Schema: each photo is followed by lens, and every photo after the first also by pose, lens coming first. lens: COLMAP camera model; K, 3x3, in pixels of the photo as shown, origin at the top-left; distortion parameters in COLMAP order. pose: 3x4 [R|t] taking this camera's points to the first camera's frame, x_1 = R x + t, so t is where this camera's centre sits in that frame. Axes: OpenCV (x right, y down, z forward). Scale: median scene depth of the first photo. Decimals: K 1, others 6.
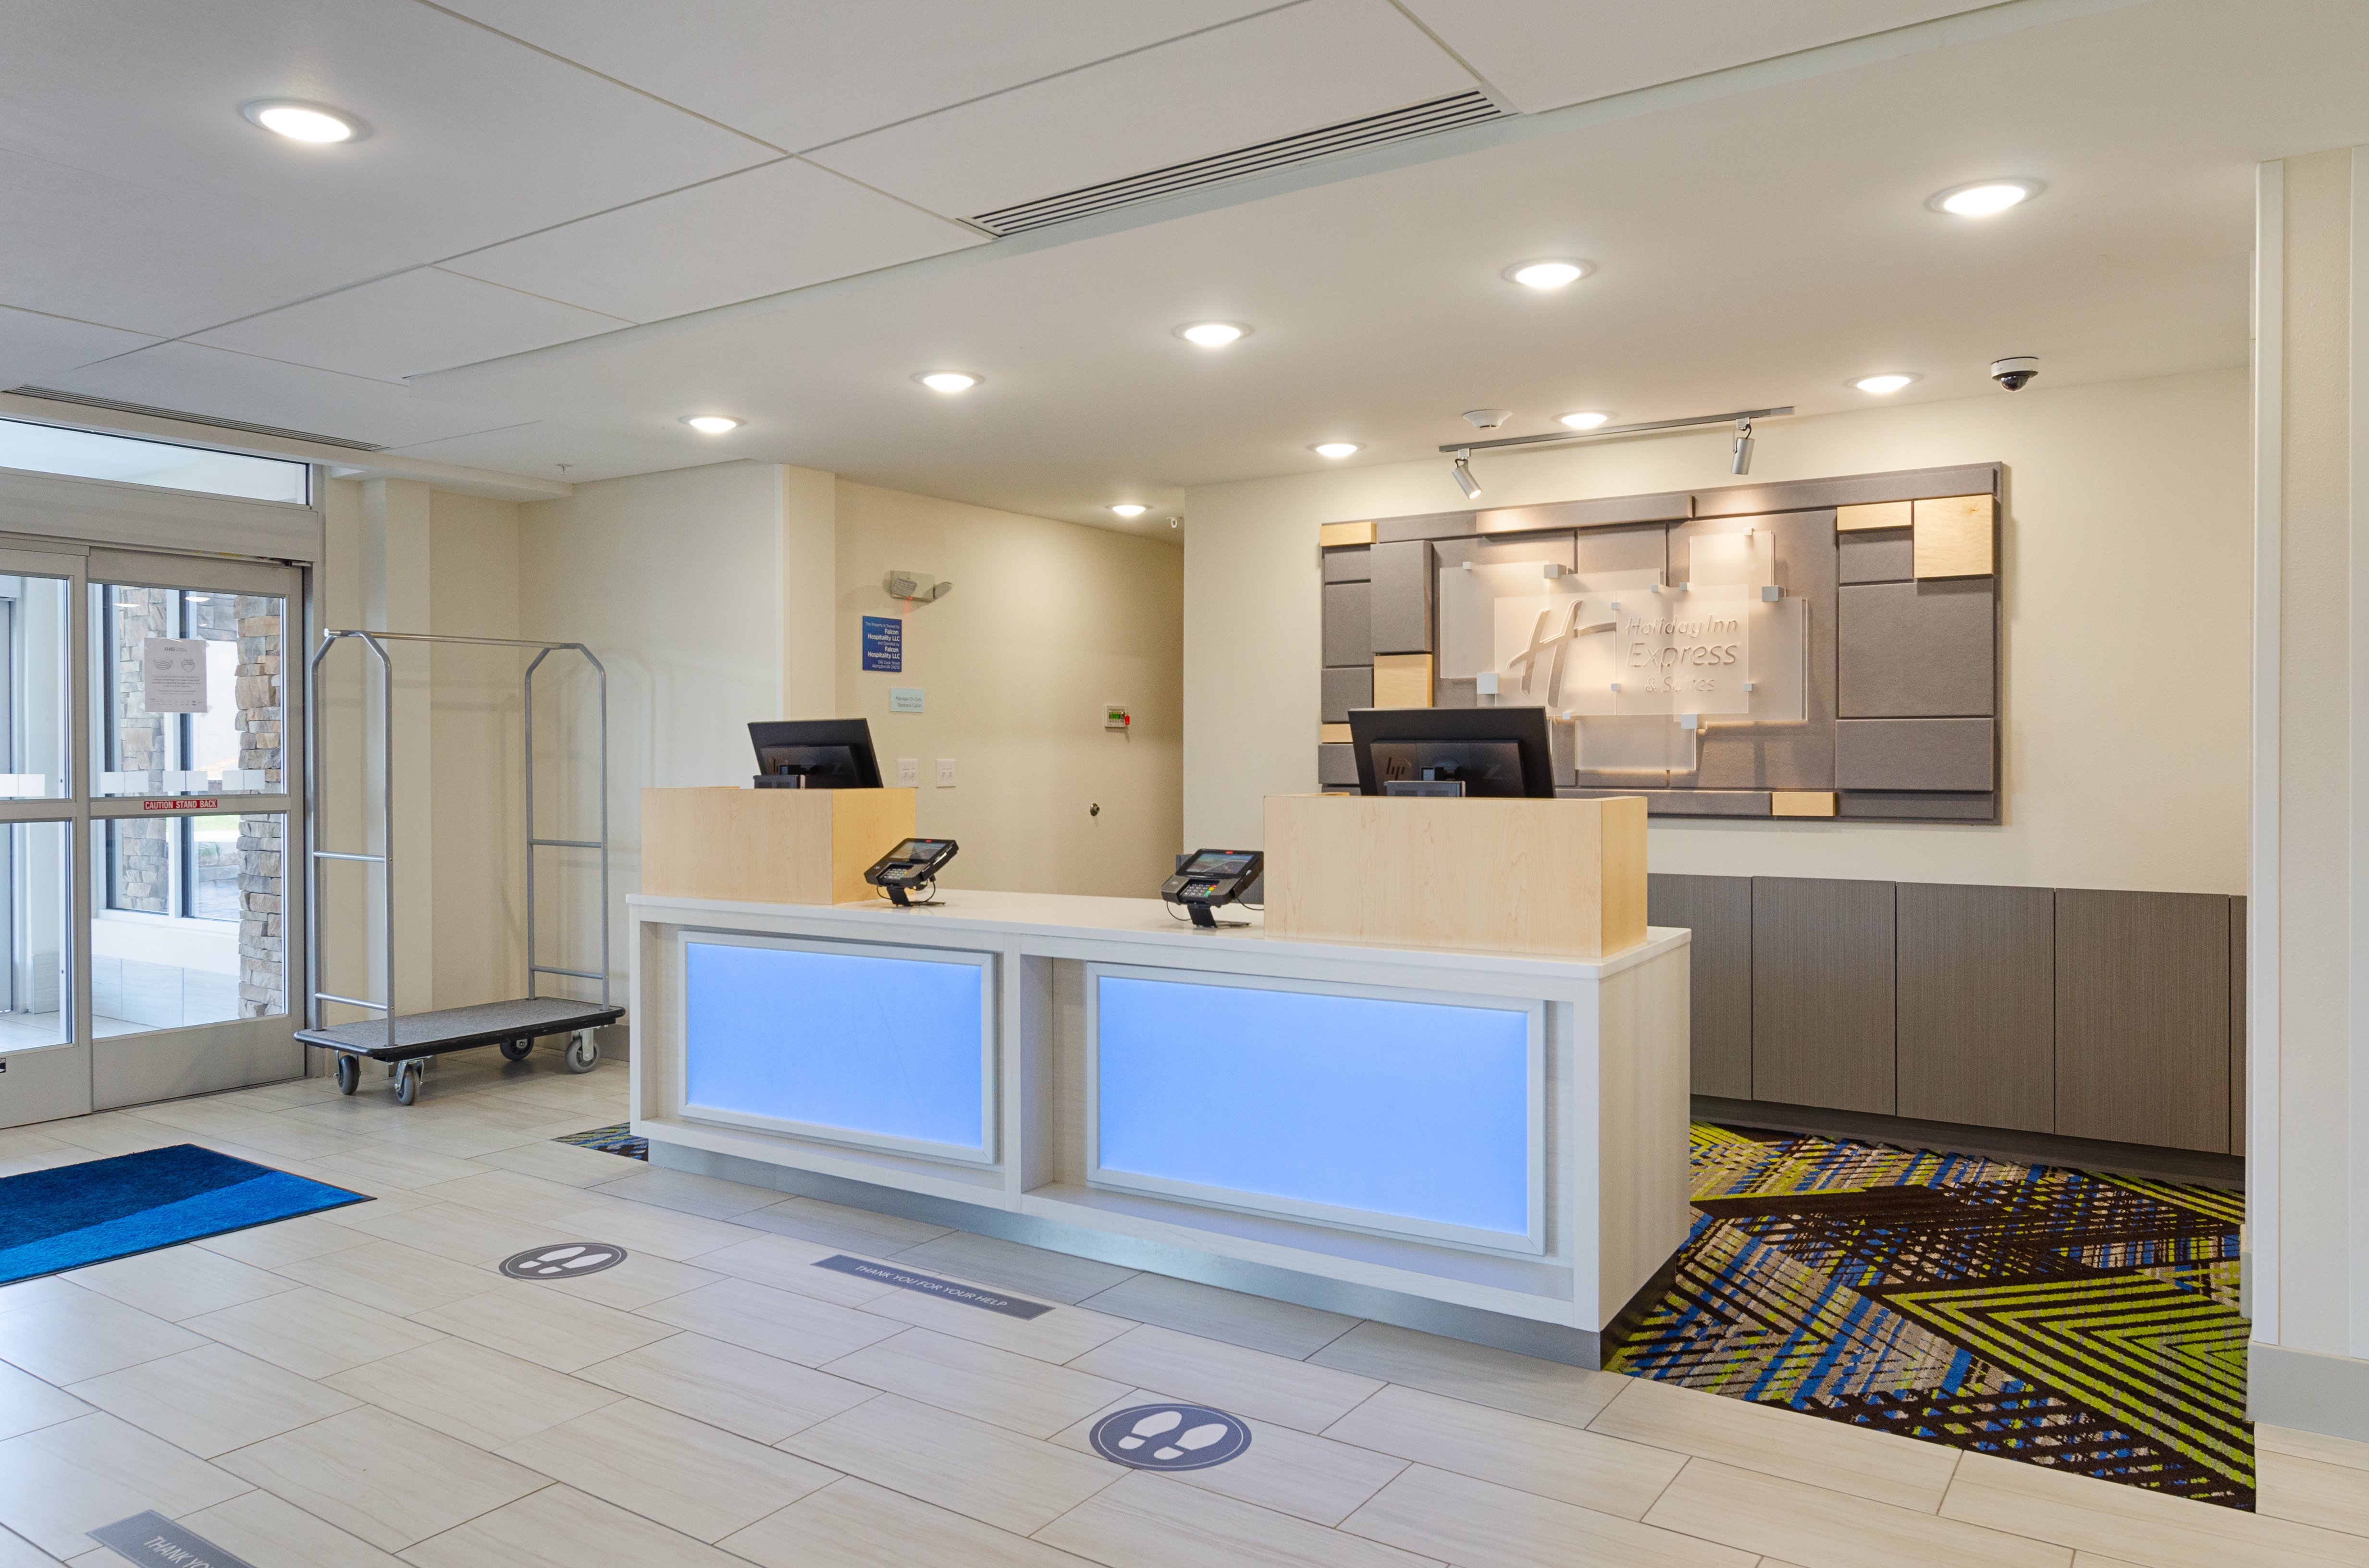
lens RADIAL K [[1591.8, 0, 1179.9], [0, 1591.8, 755.7], [0, 0, 1]] dist [-0.004656, -0.001273]
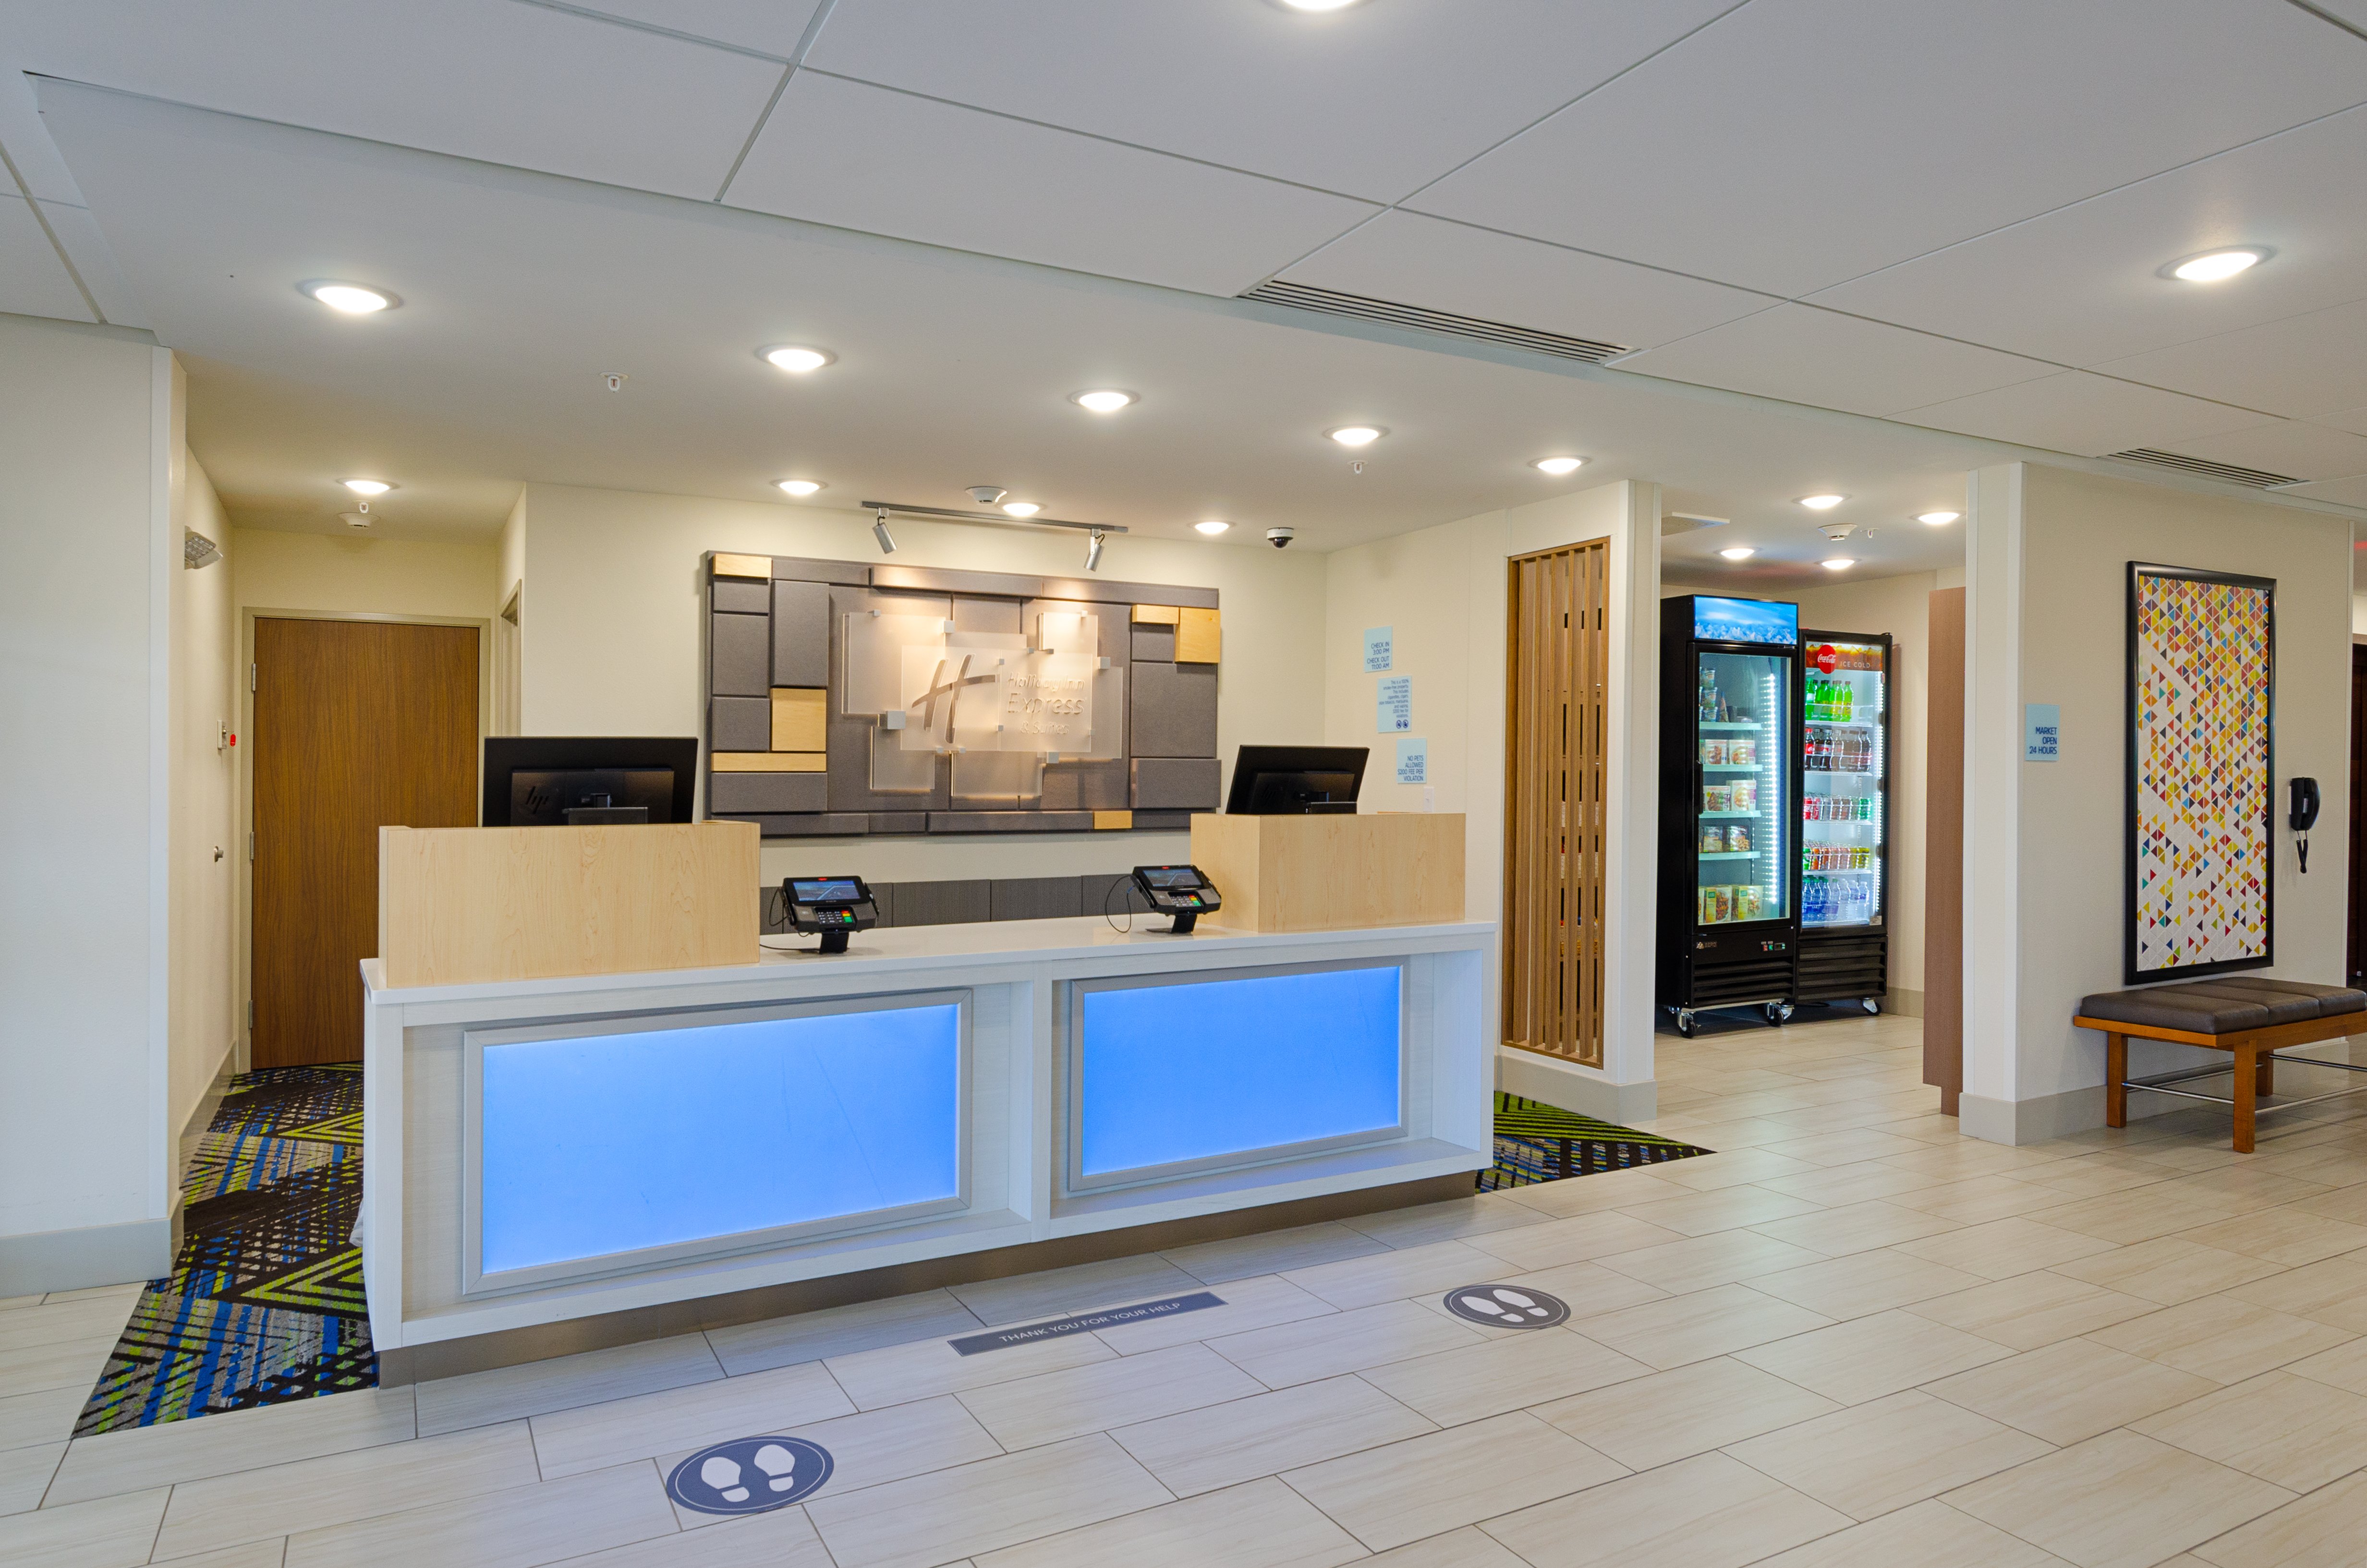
lens RADIAL K [[1413.7, 0, 1140.8], [0, 1413.7, 790.6], [0, 0, 1]] dist [-0.004494, -0.001086]
pose [[0.477076, -0.003411, 0.878855, -0.682749], [0.000628, 0.999994, 0.003541, 0.001341], [-0.878862, -0.001137, 0.477075, 0.418668]]
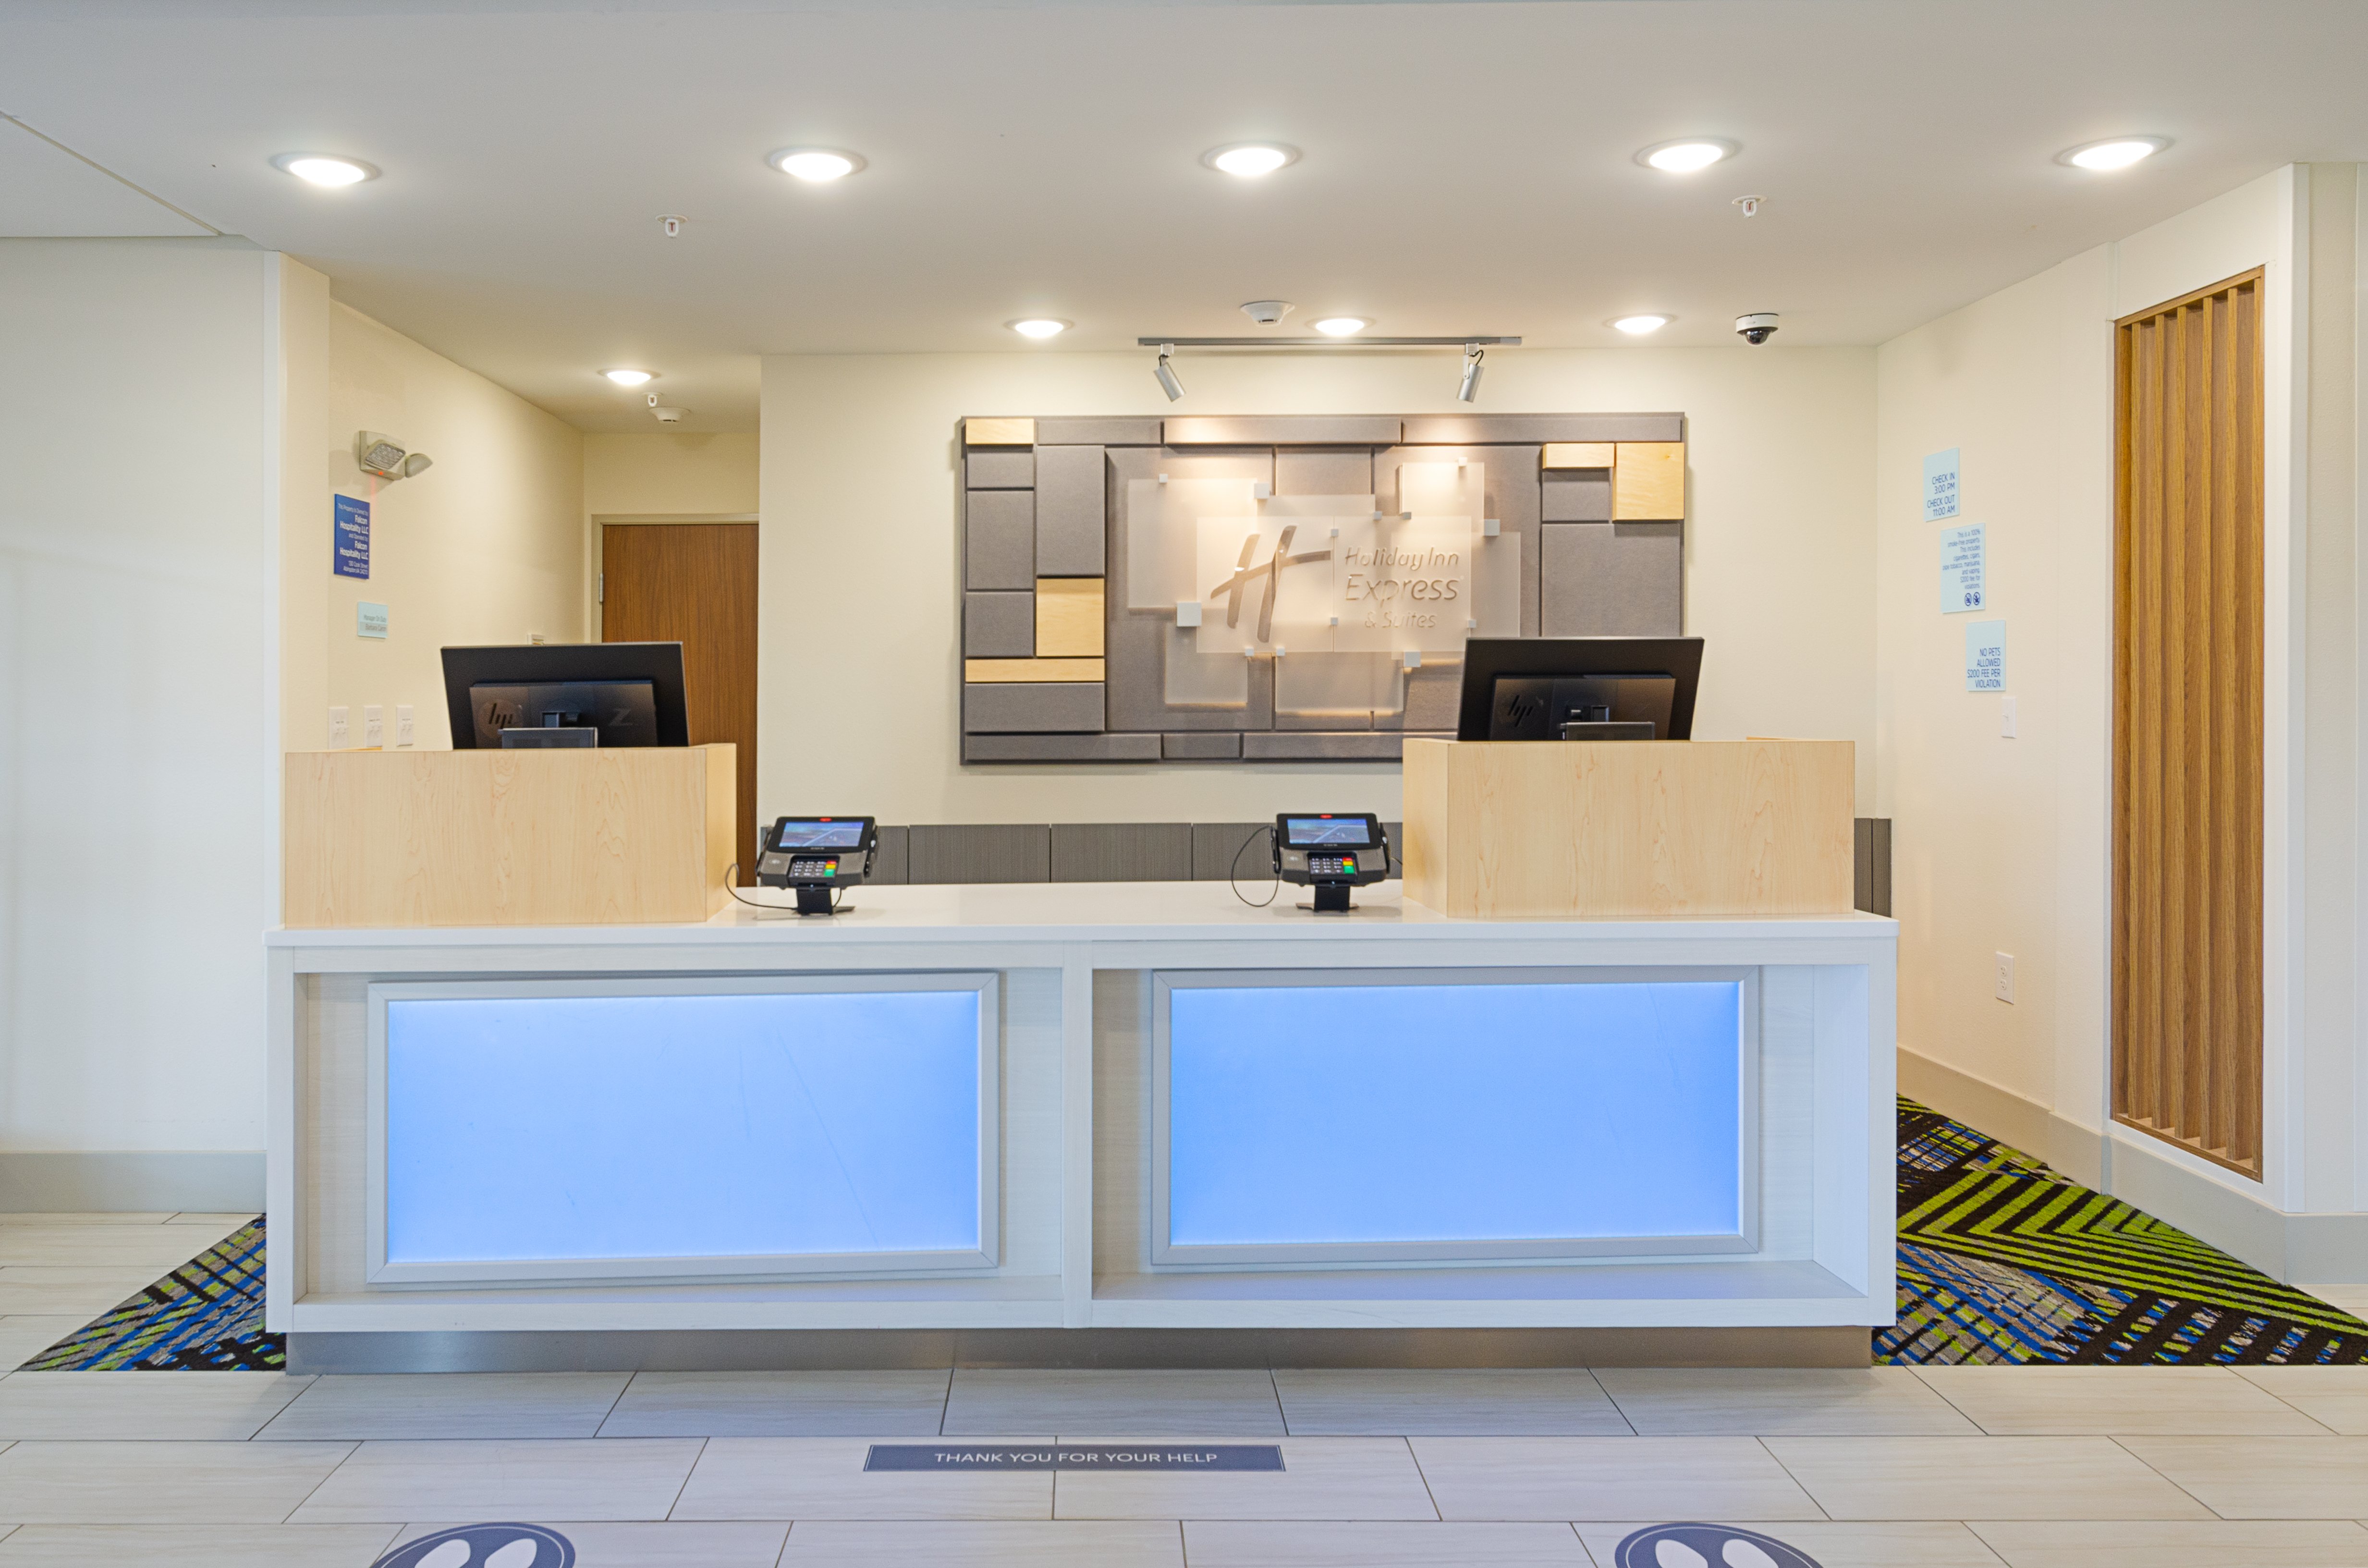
lens RADIAL K [[1704.7, 0, 1077.4], [0, 1704.7, 690.7], [0, 0, 1]] dist [0.001174, -0.003344]
pose [[0.835554, -0.001778, 0.549406, -0.424070], [0.005077, 0.999977, -0.004487, 0.000956], [-0.549385, 0.006538, 0.835544, 0.280595]]
